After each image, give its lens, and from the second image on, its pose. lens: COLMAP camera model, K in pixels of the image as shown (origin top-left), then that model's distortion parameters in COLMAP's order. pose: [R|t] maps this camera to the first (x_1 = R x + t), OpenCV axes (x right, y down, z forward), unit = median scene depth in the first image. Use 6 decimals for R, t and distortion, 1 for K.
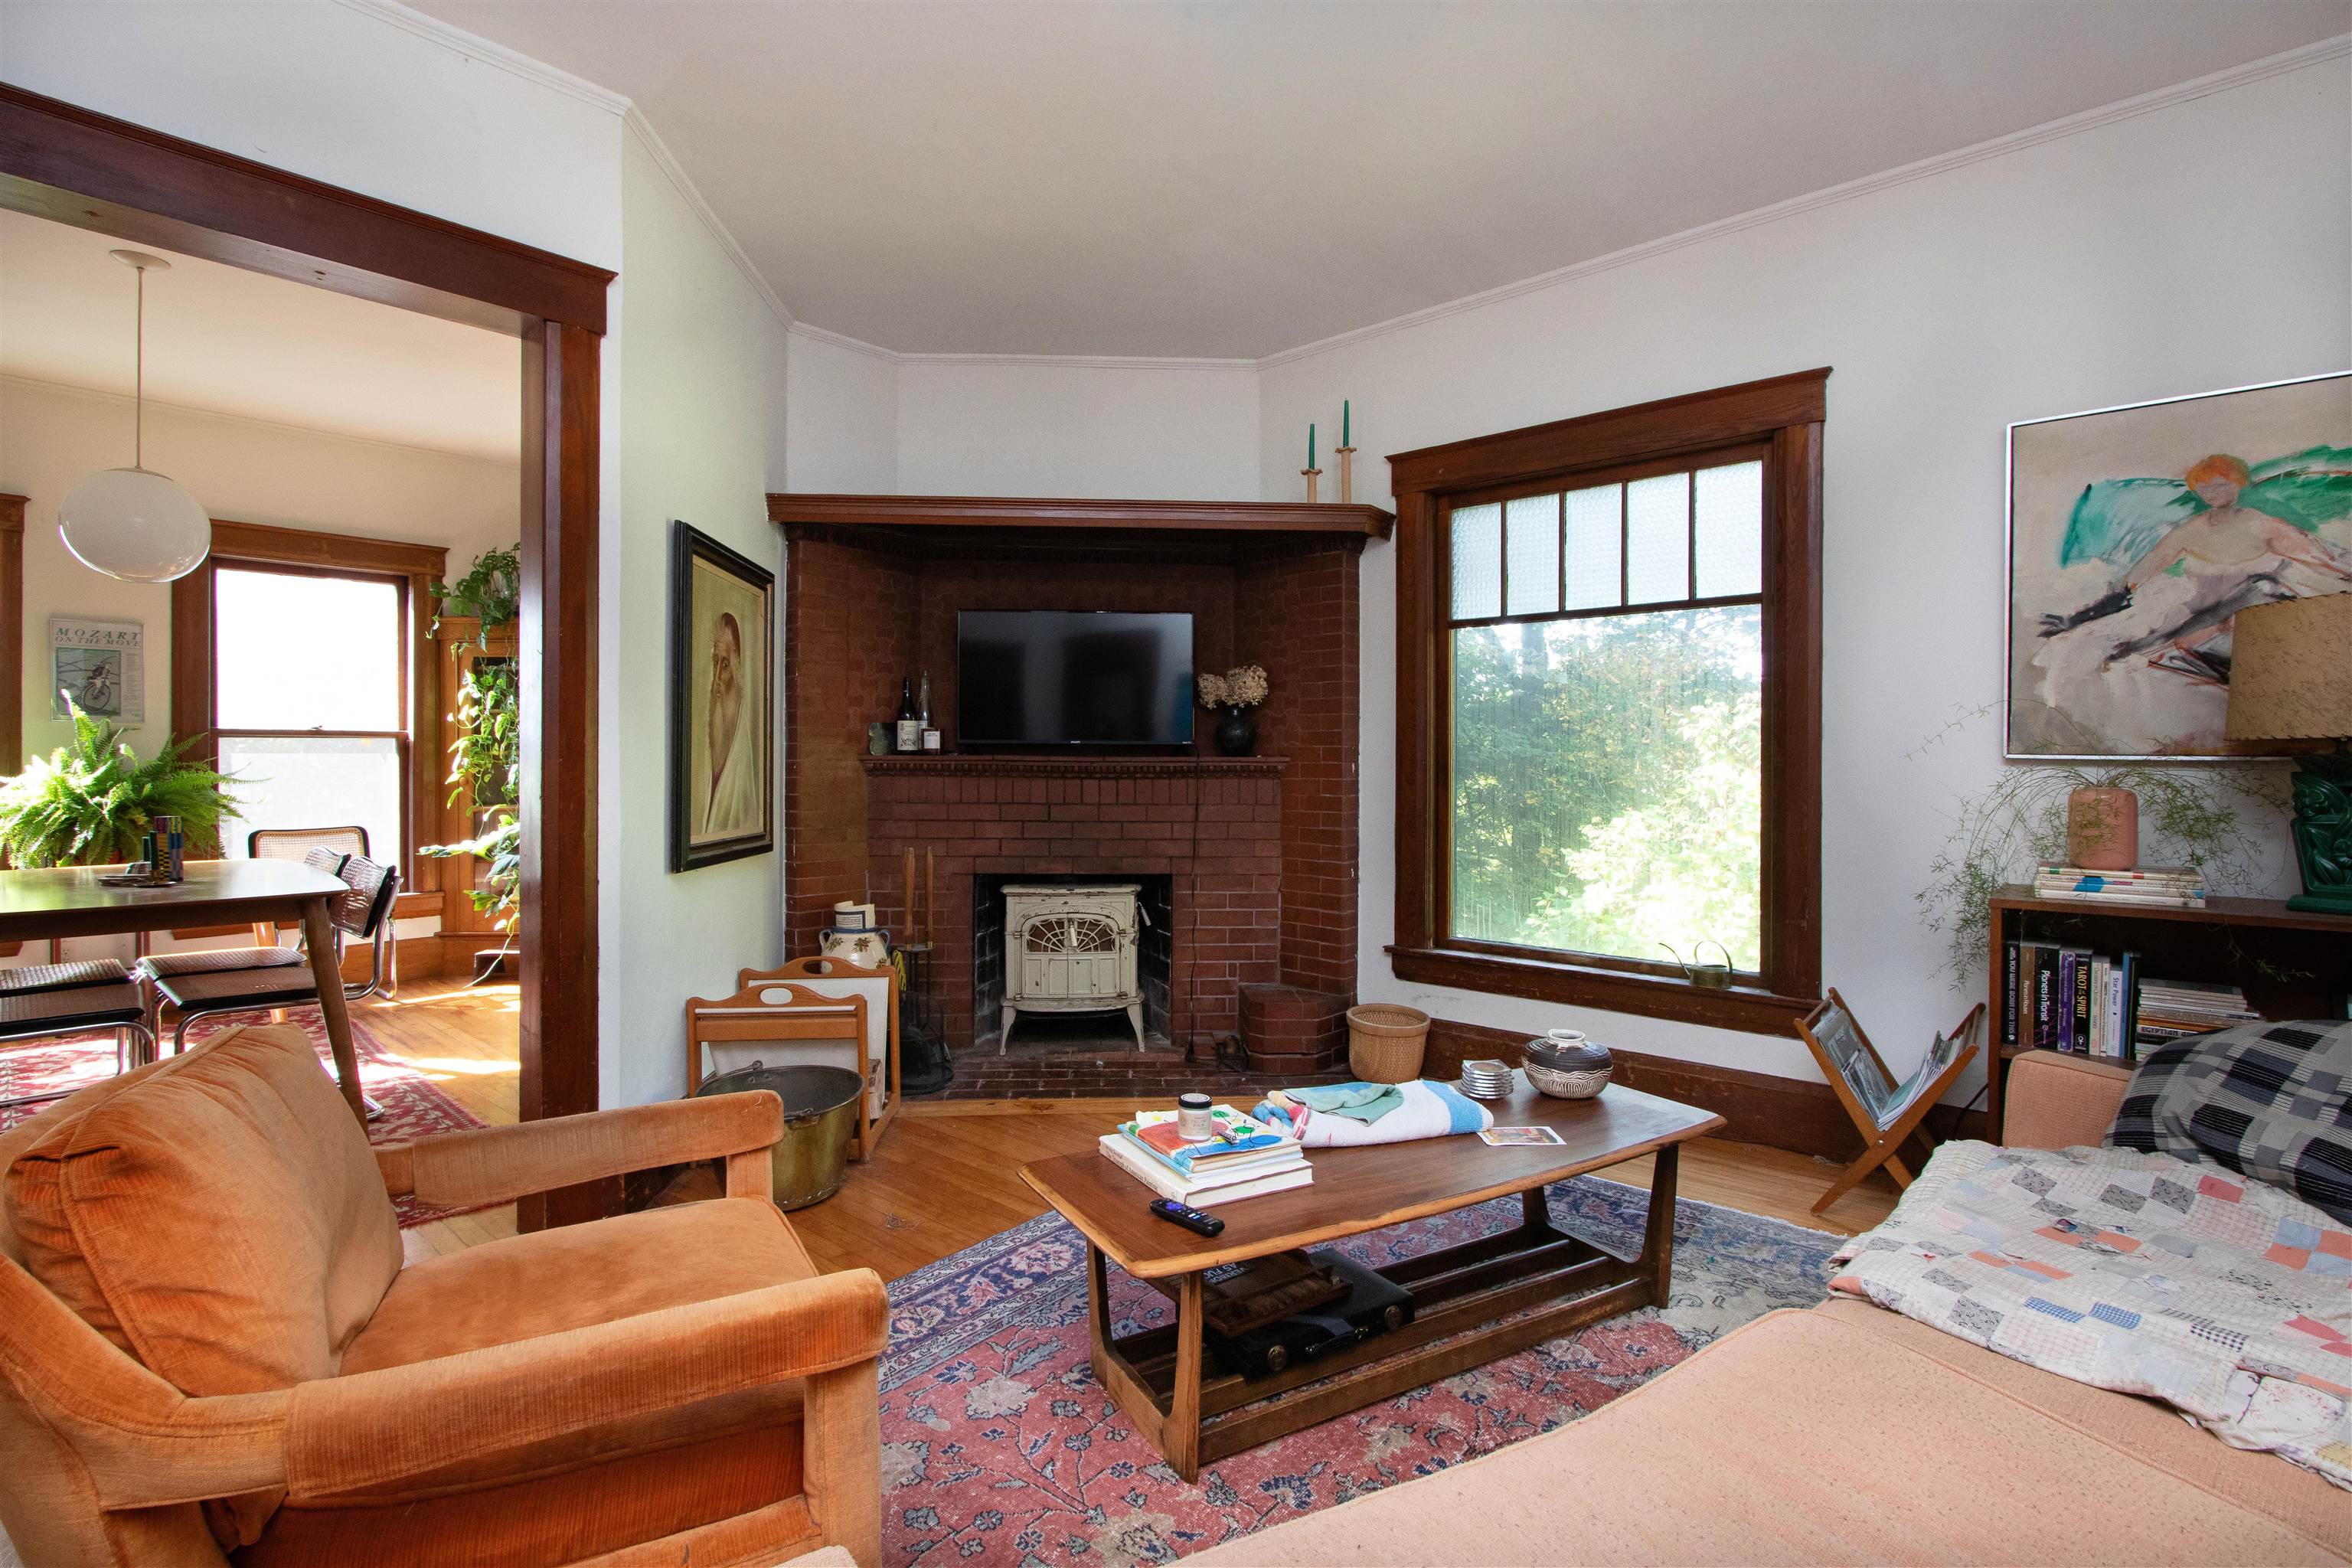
lens RADIAL K [[1095.8, 0, 1168.6], [0, 1095.8, 768.6], [0, 0, 1]] dist [-0.015350, 0.002233]
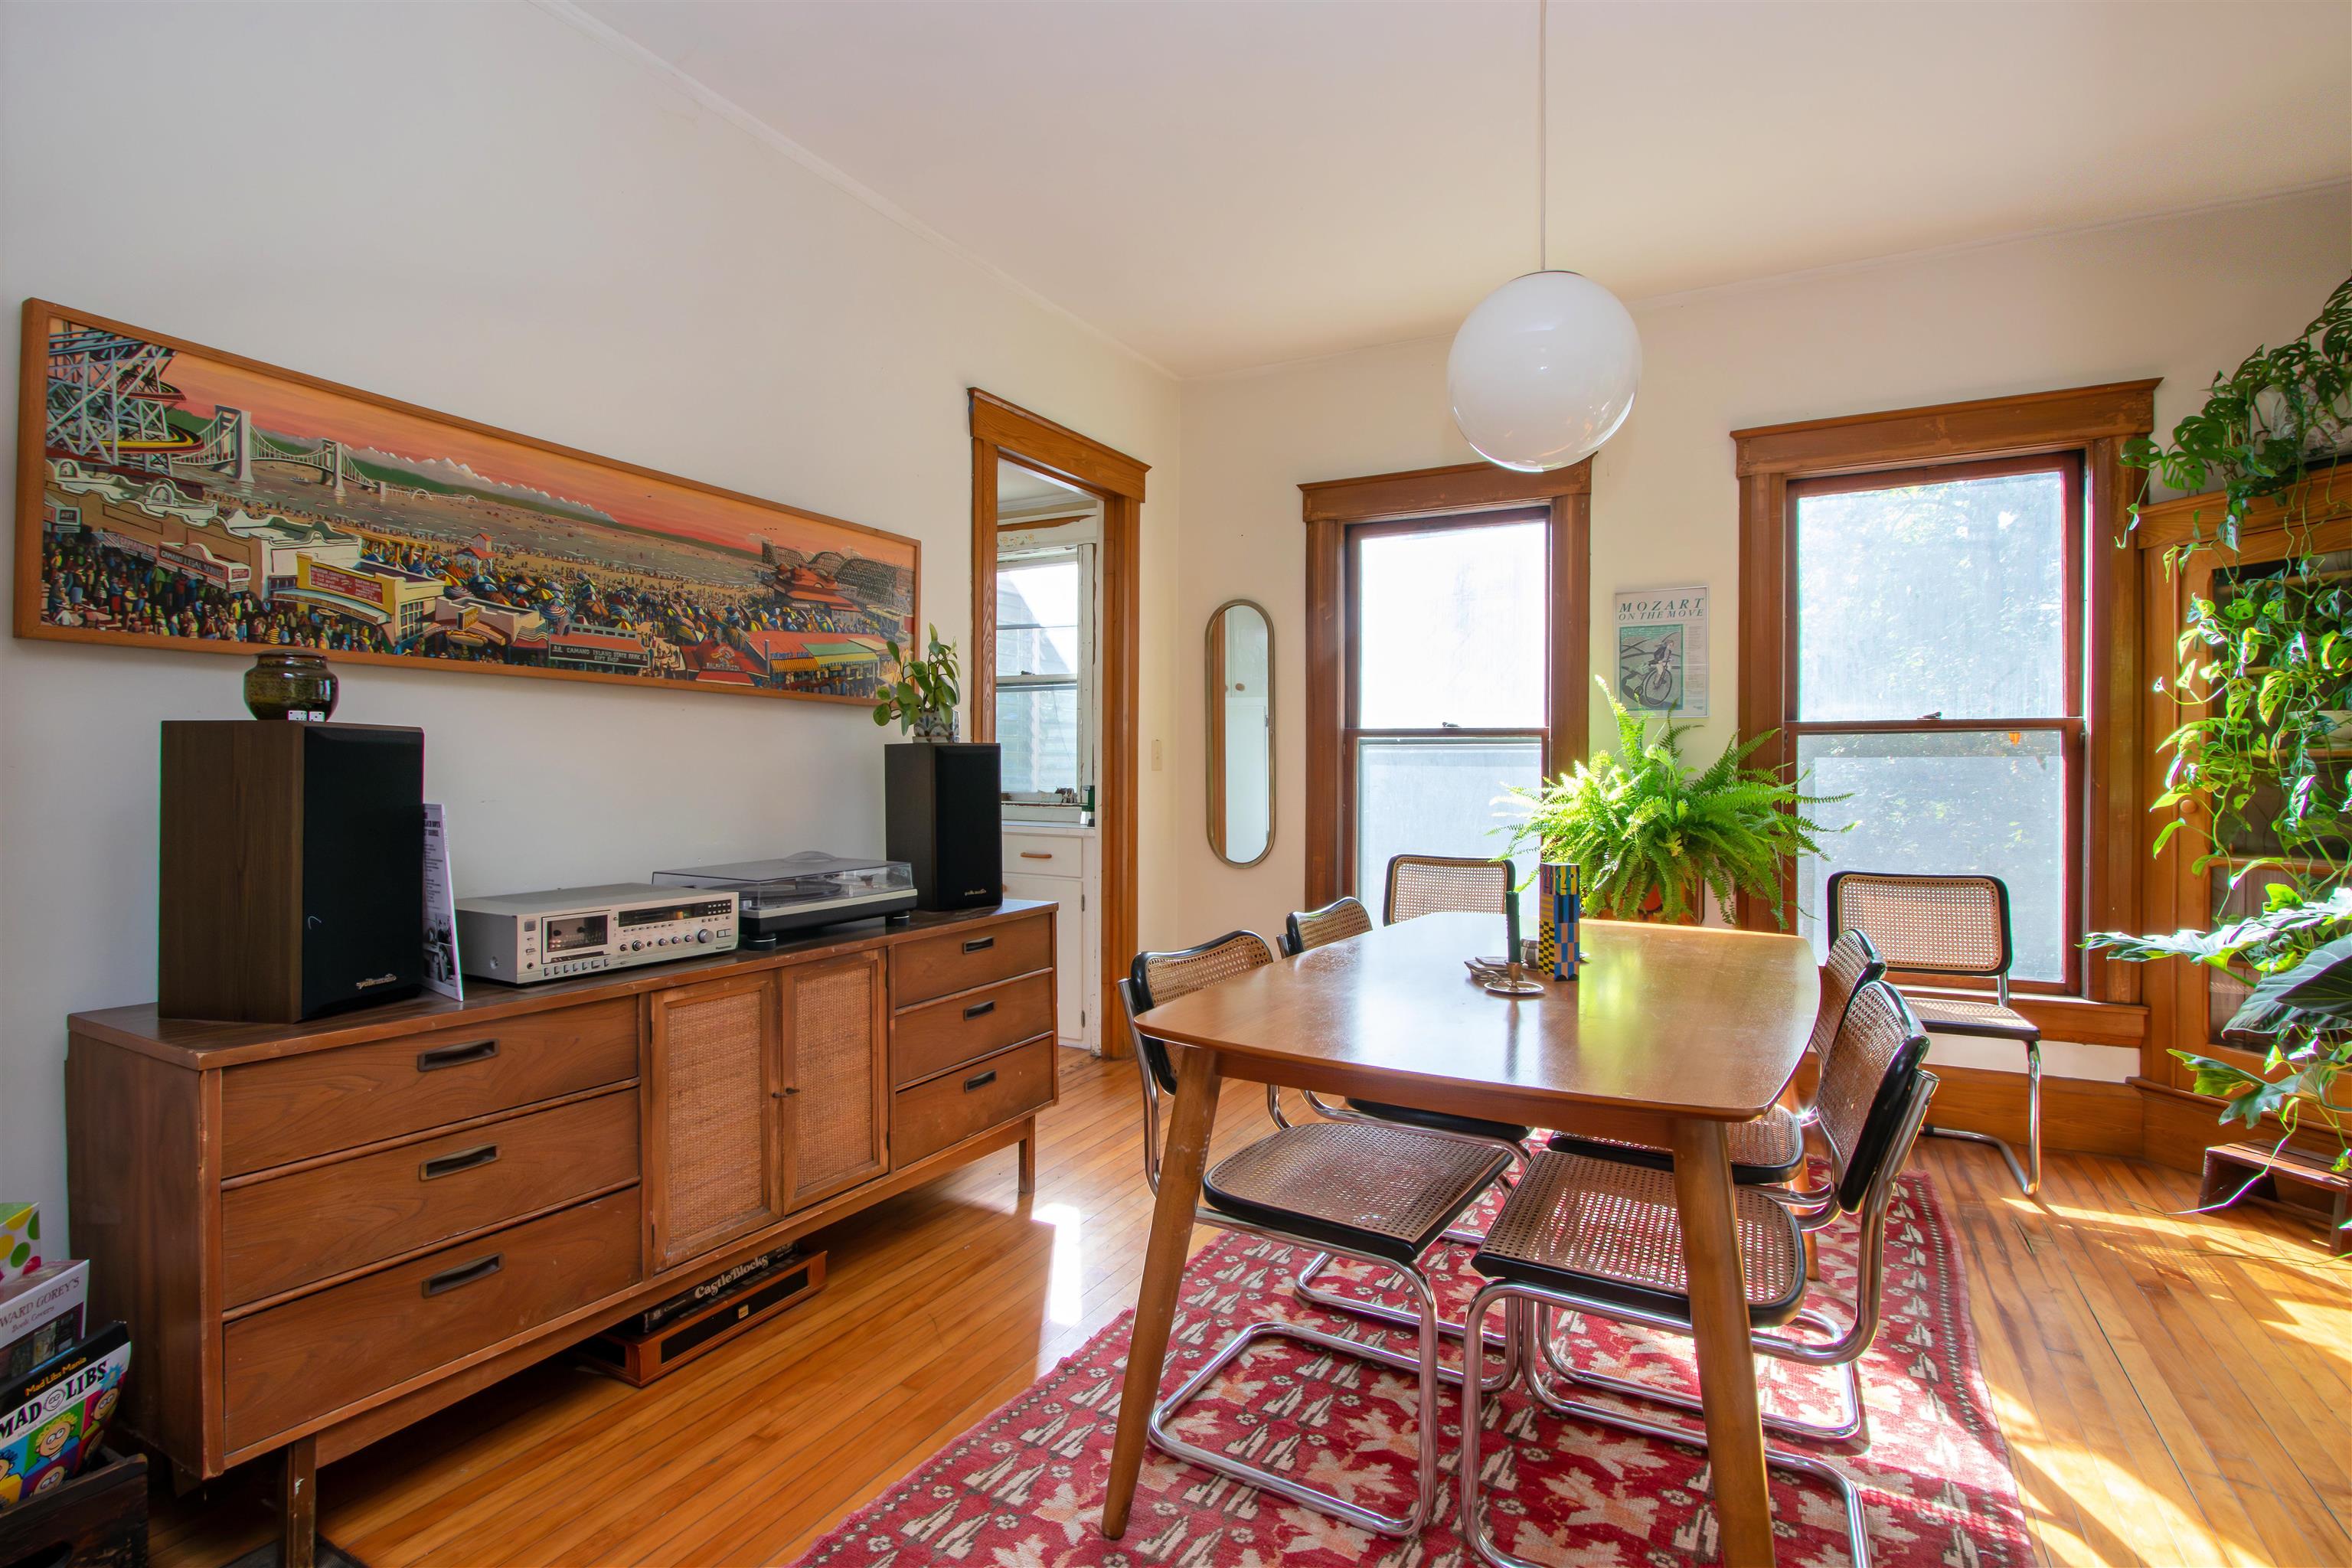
lens RADIAL K [[1106.6, 0, 1203.4], [0, 1106.6, 776.7], [0, 0, 1]] dist [-0.013832, 0.001380]
pose [[0.241312, 0.005470, -0.970432, -0.342357], [-0.008889, 0.999955, 0.003426, -0.000992], [0.970407, 0.007800, 0.241350, 0.565219]]
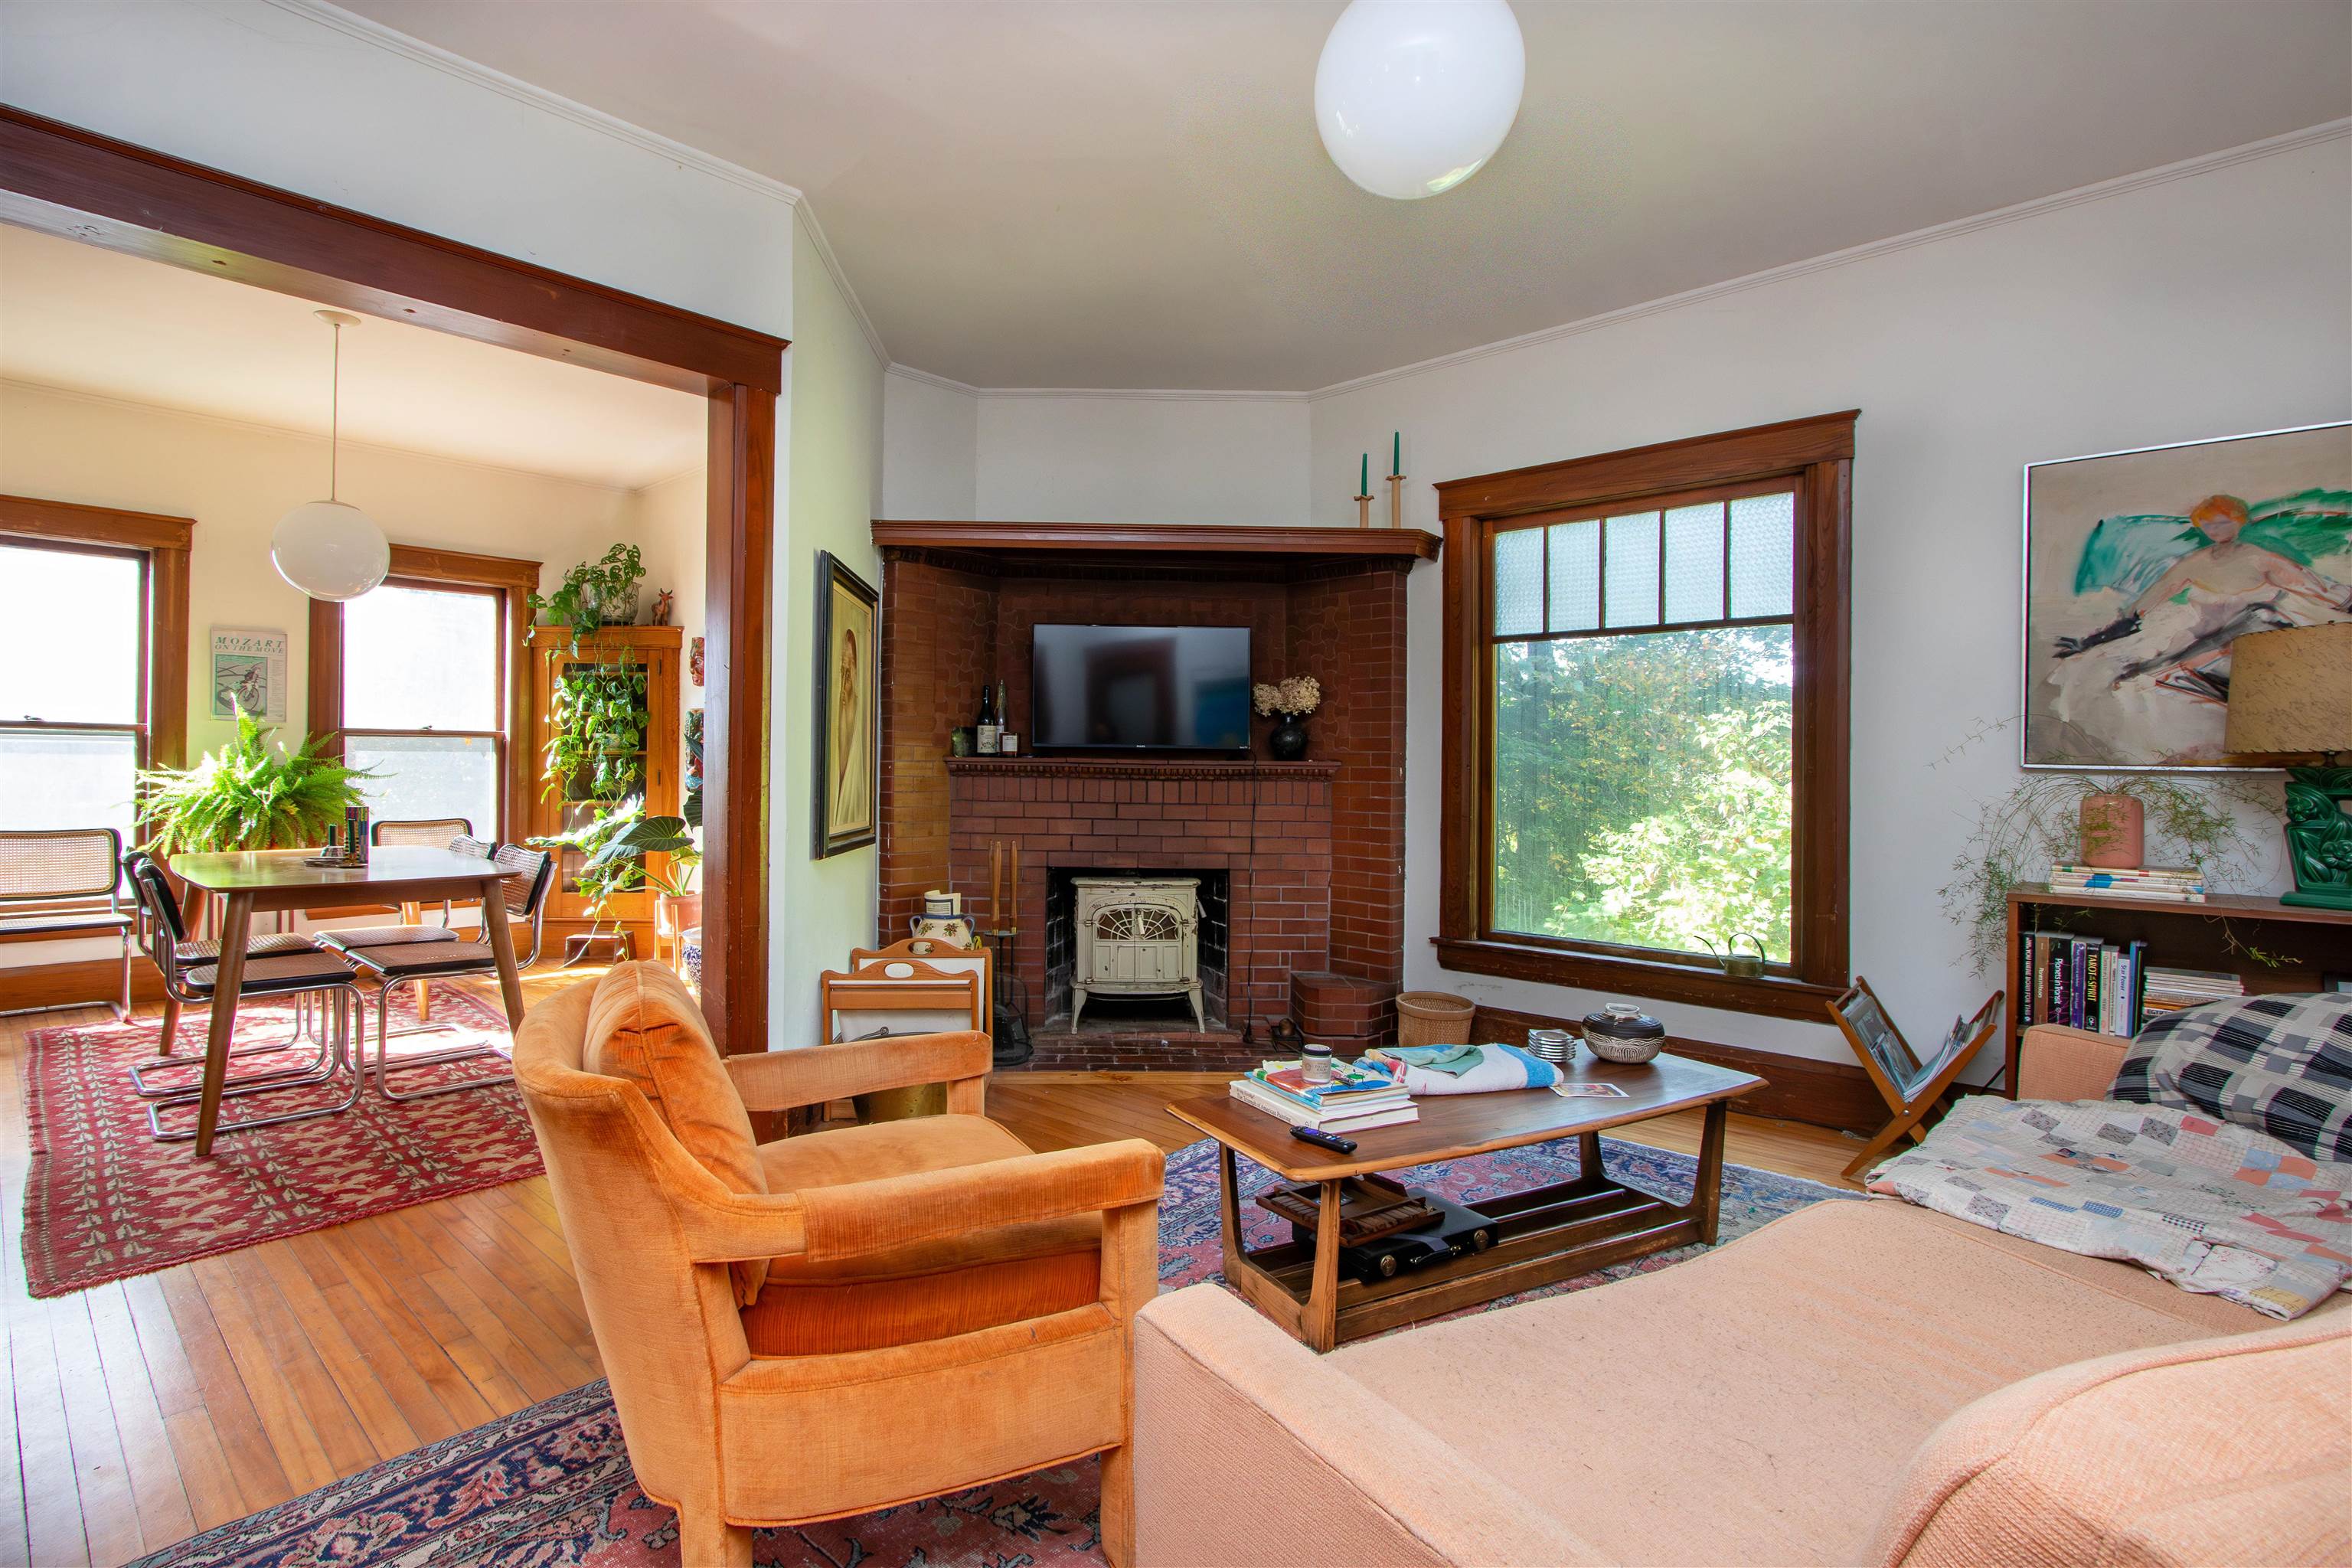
lens RADIAL K [[1117.8, 0, 1105.1], [0, 1117.8, 761.9], [0, 0, 1]] dist [-0.014324, 0.001582]
pose [[0.999078, 0.007282, -0.042304, -0.076581], [-0.007652, 0.999934, -0.008583, 0.001071], [0.042238, 0.008899, 0.999068, -0.110410]]
